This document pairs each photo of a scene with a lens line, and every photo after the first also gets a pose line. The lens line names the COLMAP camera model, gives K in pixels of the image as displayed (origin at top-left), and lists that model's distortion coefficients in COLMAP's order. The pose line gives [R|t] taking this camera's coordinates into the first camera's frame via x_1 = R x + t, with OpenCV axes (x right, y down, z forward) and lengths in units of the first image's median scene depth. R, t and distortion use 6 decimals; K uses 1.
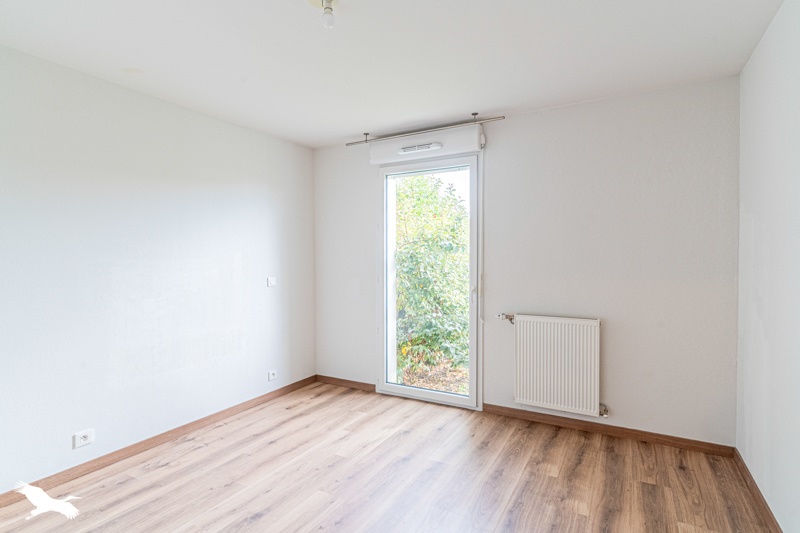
lens RADIAL K [[410.3, 0, 400.0], [0, 410.3, 266.5], [0, 0, 1]] dist [0.003872, 0.000630]
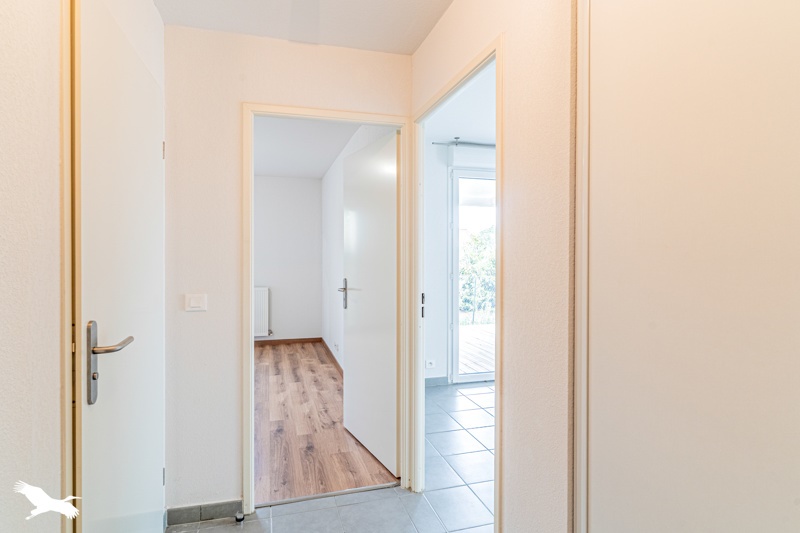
lens RADIAL K [[410.3, 0, 400.0], [0, 410.3, 266.5], [0, 0, 1]] dist [0.003872, 0.000630]
pose [[0.679910, -0.010476, 0.733221, -0.602408], [0.011113, 0.999930, 0.003981, 0.023122], [-0.733212, 0.005442, 0.679979, -0.928394]]
